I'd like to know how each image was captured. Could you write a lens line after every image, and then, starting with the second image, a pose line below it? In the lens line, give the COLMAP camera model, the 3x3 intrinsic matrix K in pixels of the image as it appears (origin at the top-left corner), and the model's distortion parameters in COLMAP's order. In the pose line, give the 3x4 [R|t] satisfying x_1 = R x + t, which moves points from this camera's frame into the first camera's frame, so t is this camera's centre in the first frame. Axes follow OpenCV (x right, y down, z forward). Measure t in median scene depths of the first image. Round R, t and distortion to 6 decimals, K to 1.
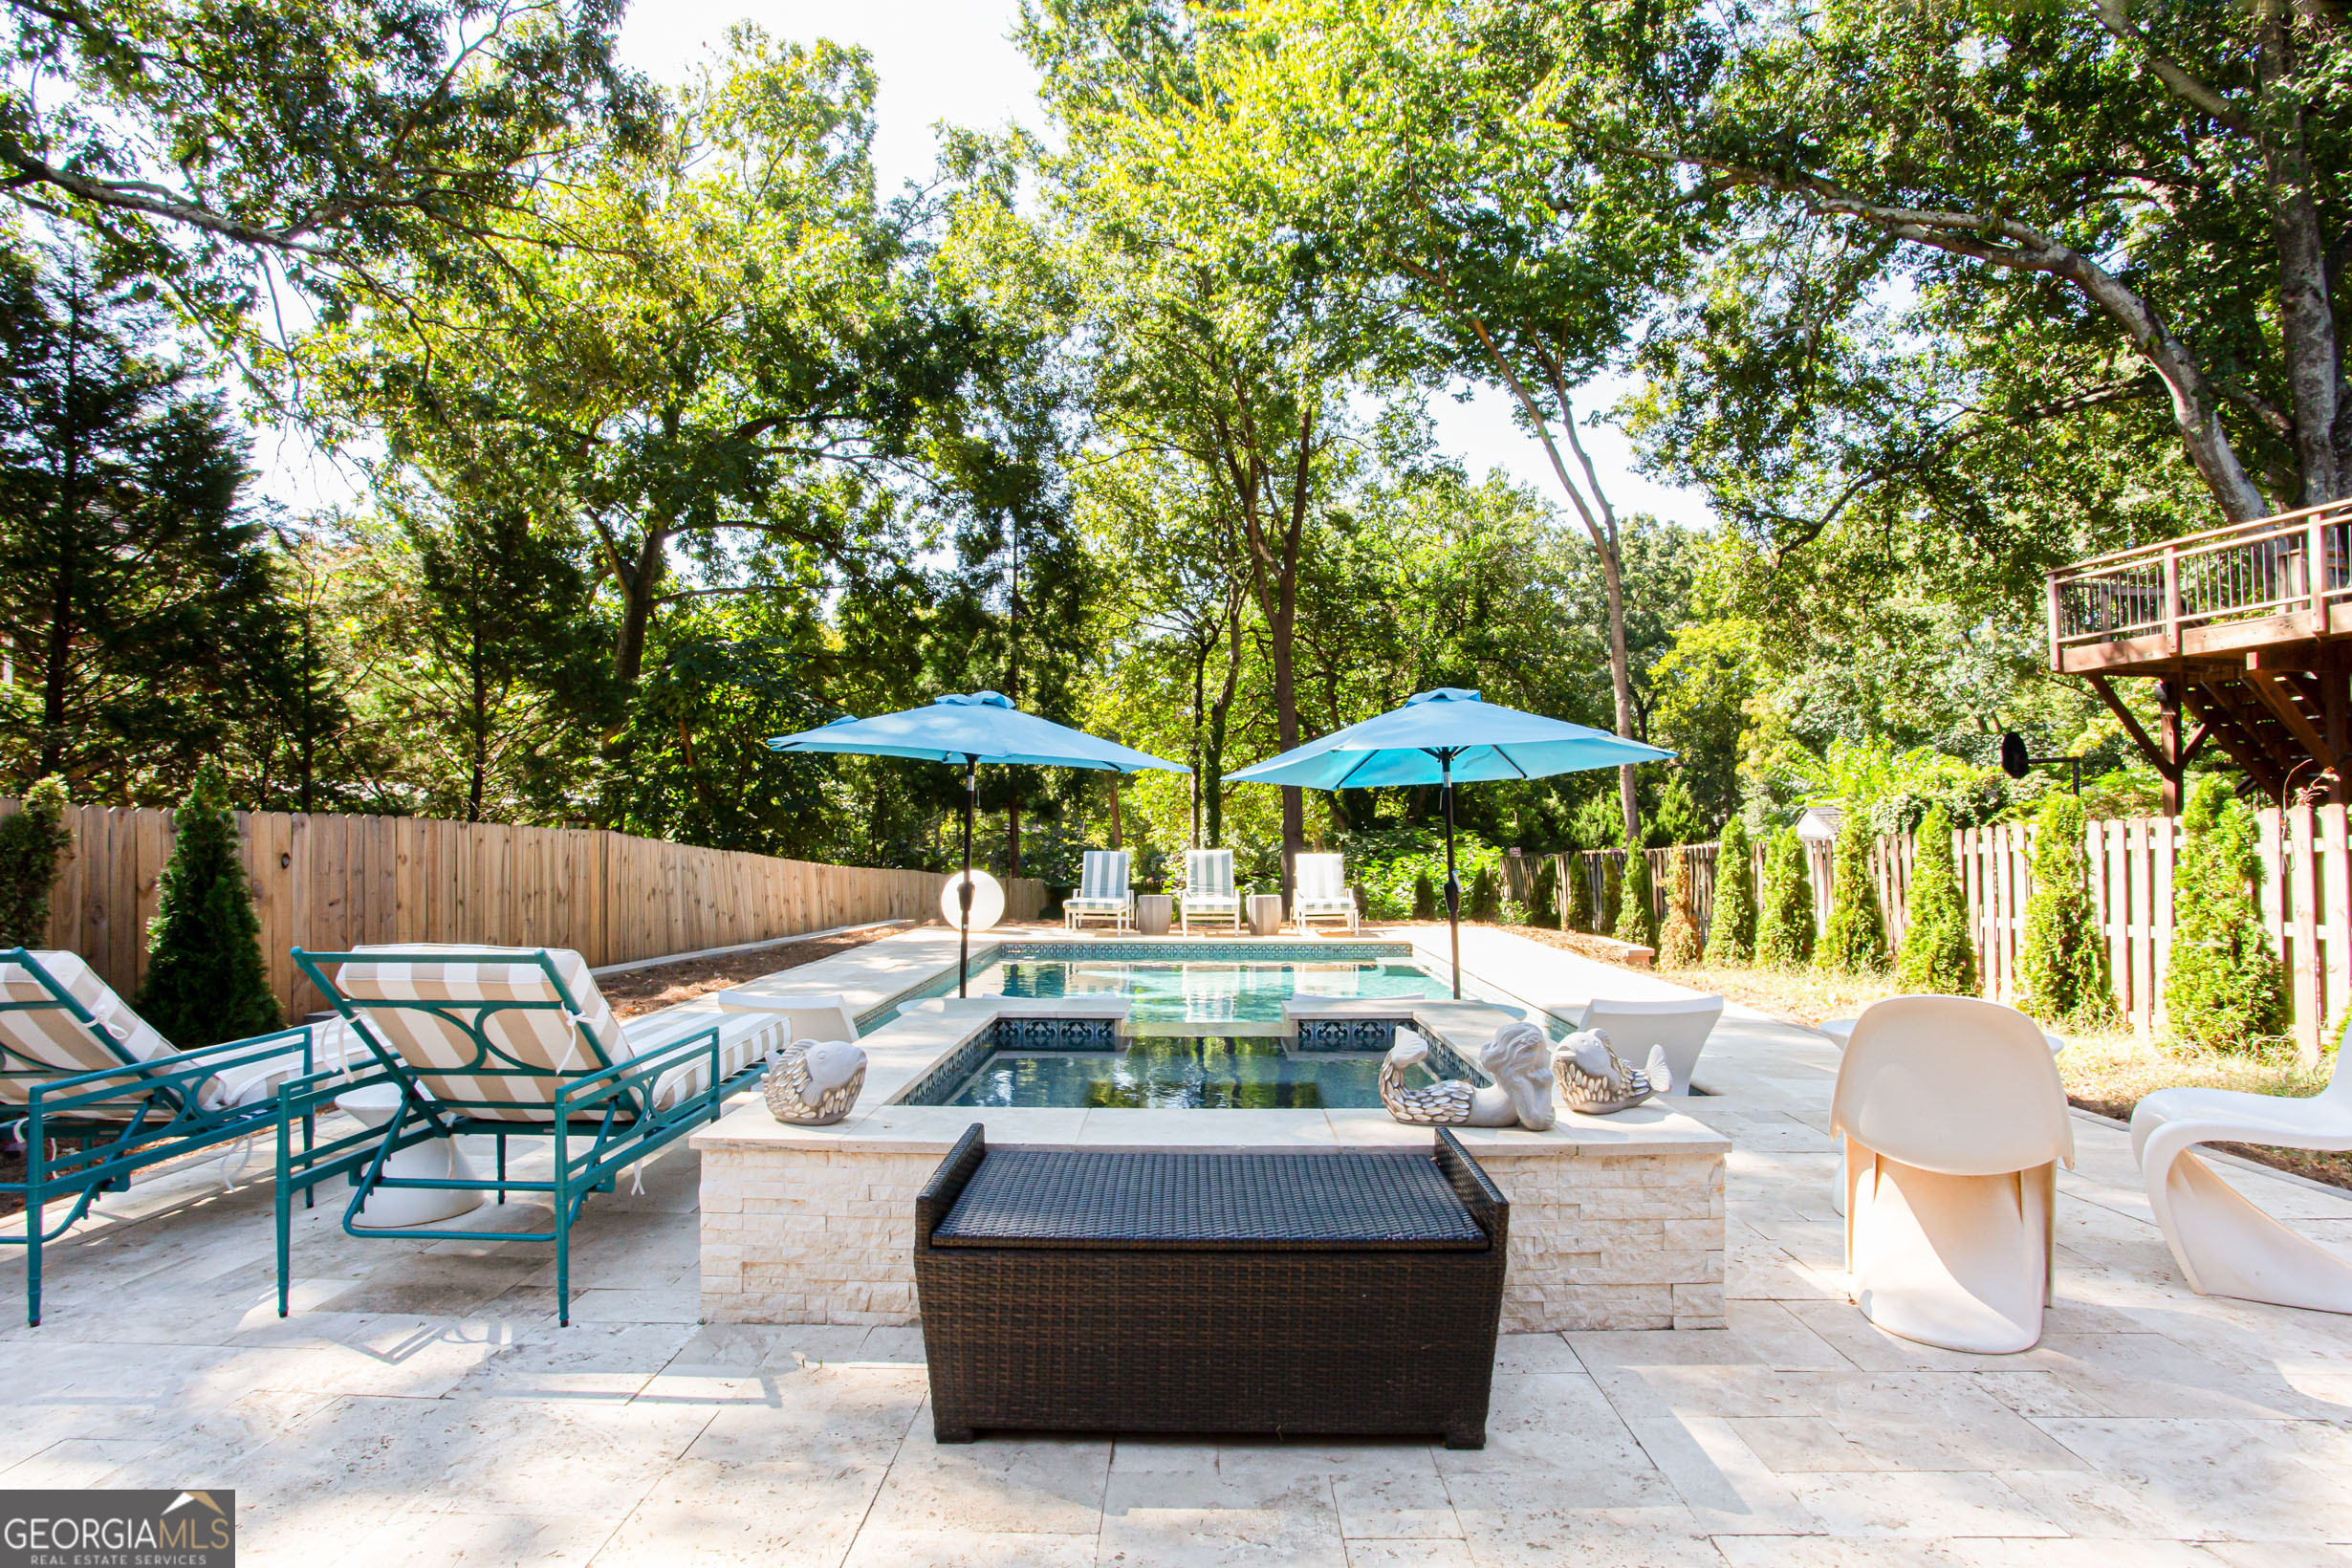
lens RADIAL K [[1173.1, 0, 1171.4], [0, 1173.1, 816.1], [0, 0, 1]] dist [-0.054020, 0.014314]
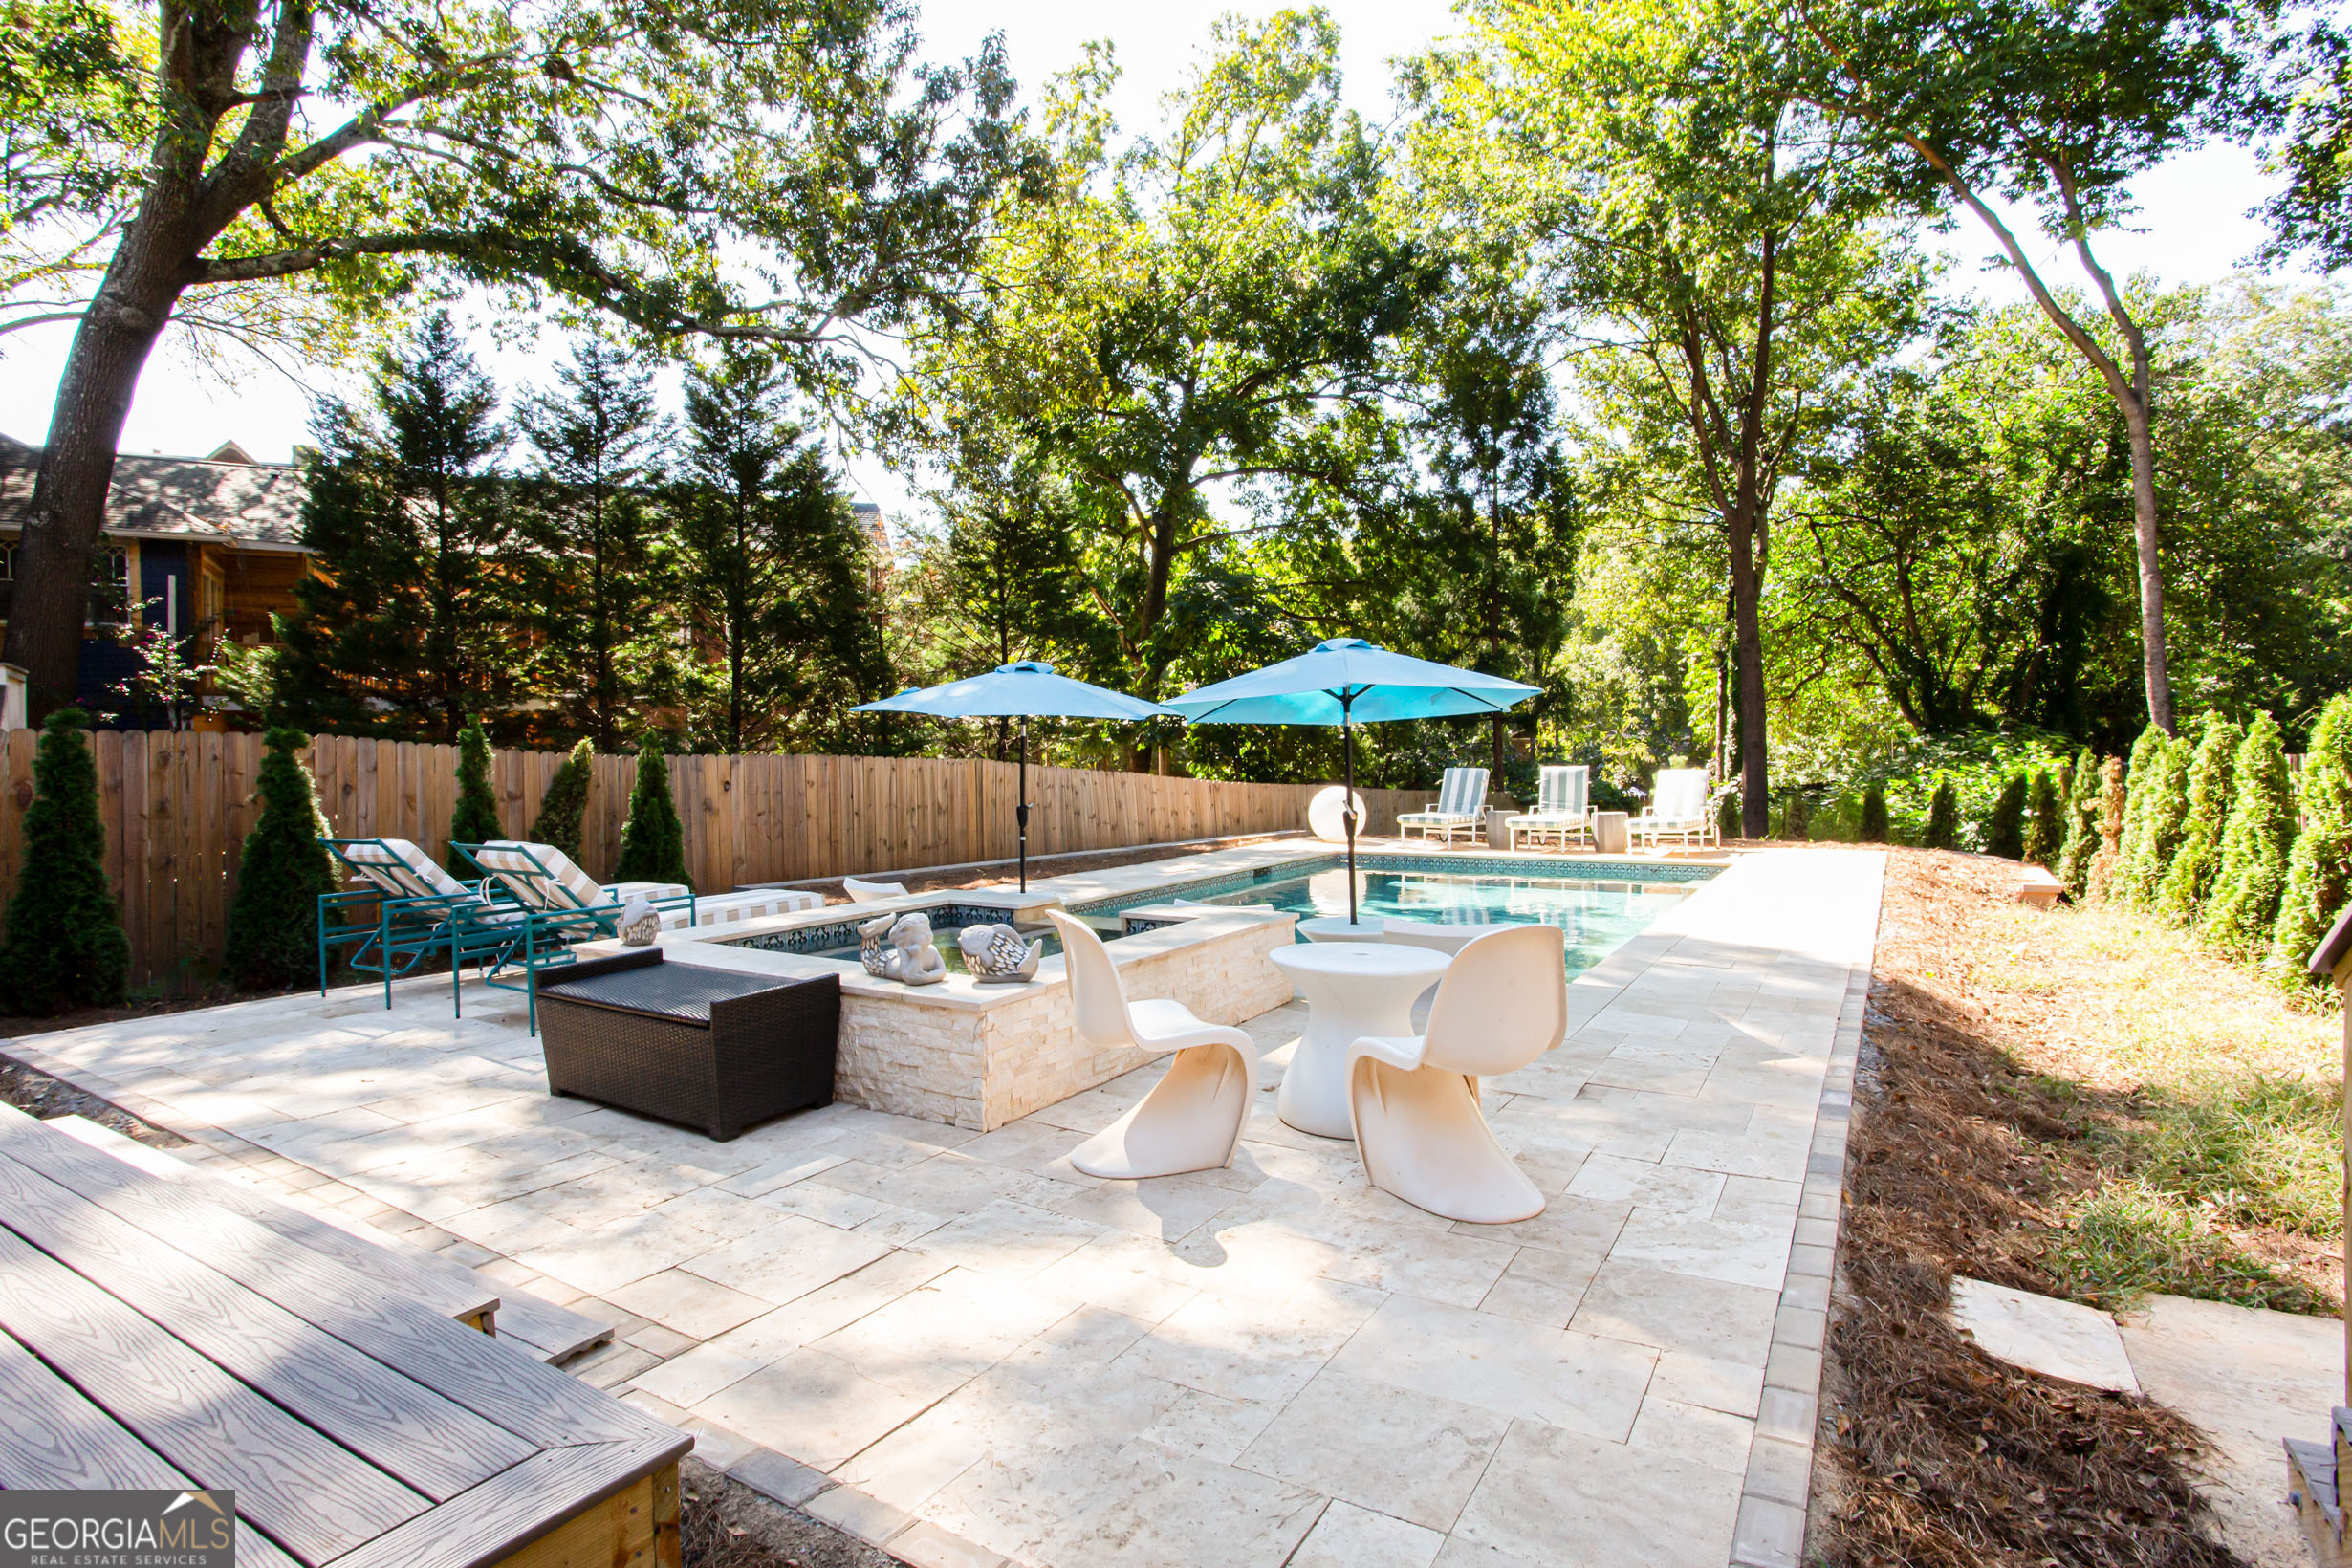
lens RADIAL K [[1170.5, 0, 1176.0], [0, 1170.5, 784.0], [0, 0, 1]] dist [-0.049027, 0.014672]
pose [[0.861007, 0.001964, -0.508590, 0.274153], [0.024242, 0.998697, 0.044897, -0.009801], [0.508015, -0.050986, 0.859838, -0.022388]]
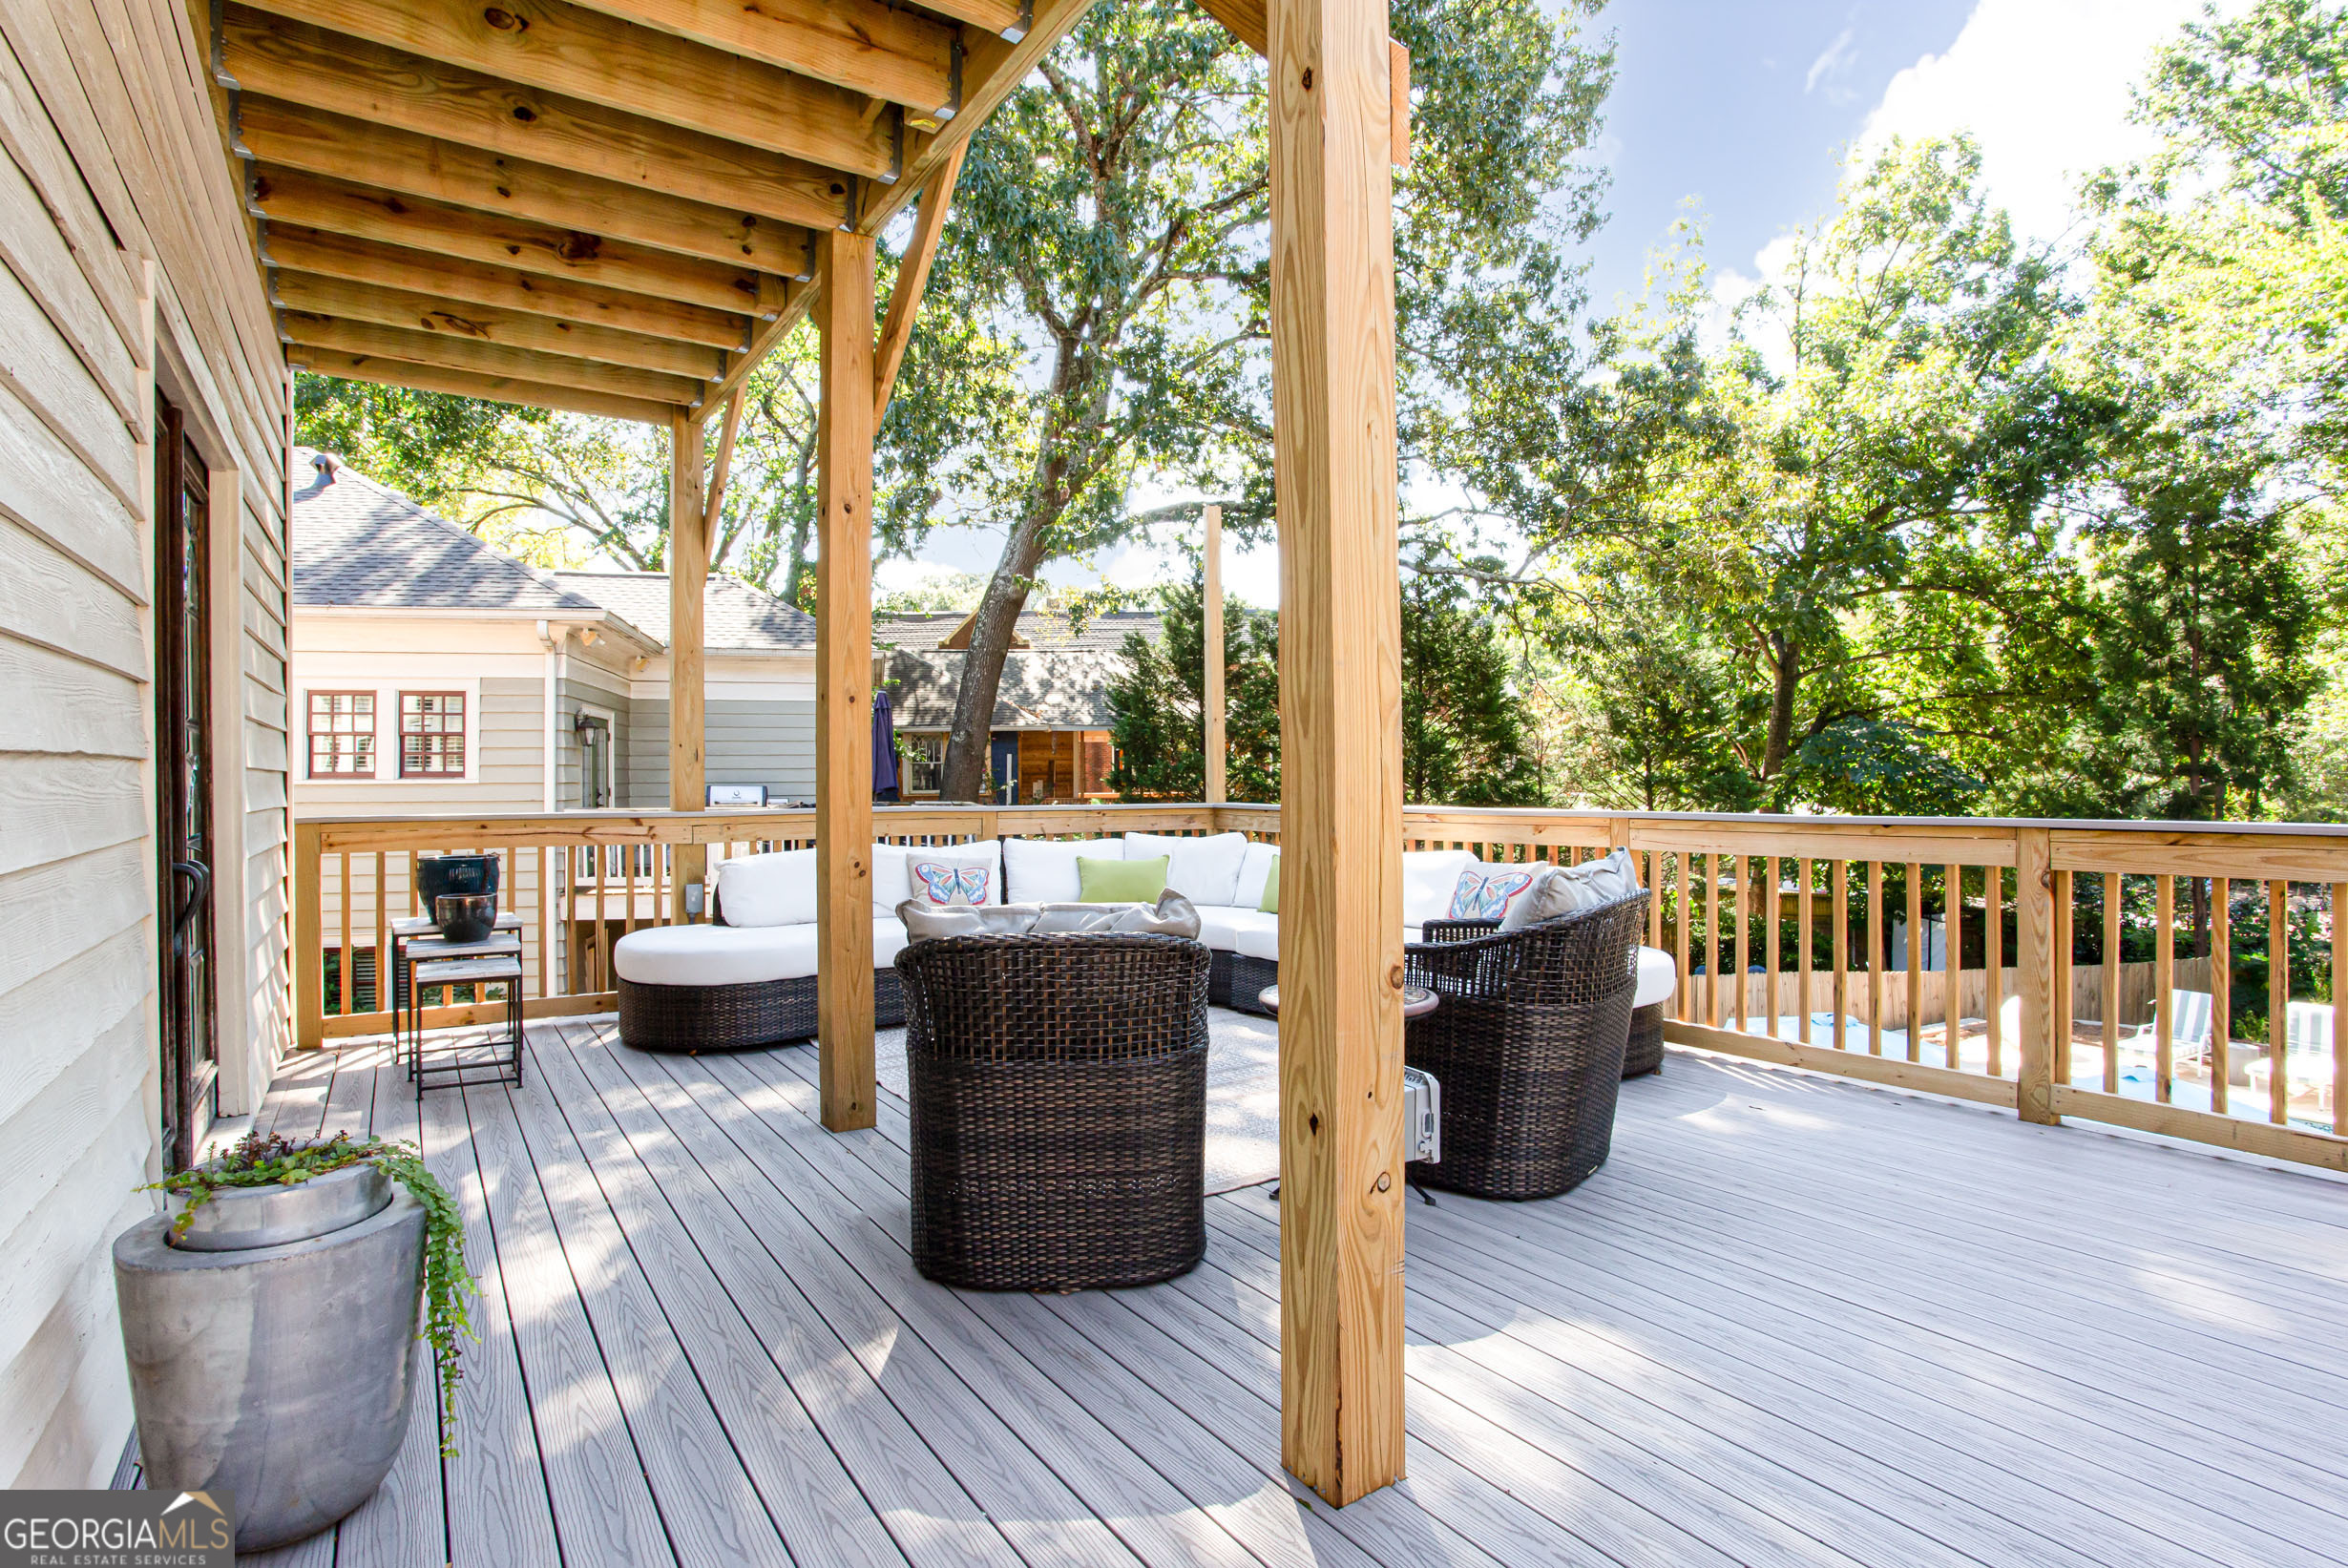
lens RADIAL K [[1175.0, 0, 1174.0], [0, 1175.0, 784.0], [0, 0, 1]] dist [-0.054395, 0.028222]
pose [[0.563843, -0.007037, -0.825852, 0.311704], [0.036057, 0.999220, 0.016103, -0.228290], [0.825094, -0.038857, 0.563657, -0.359492]]
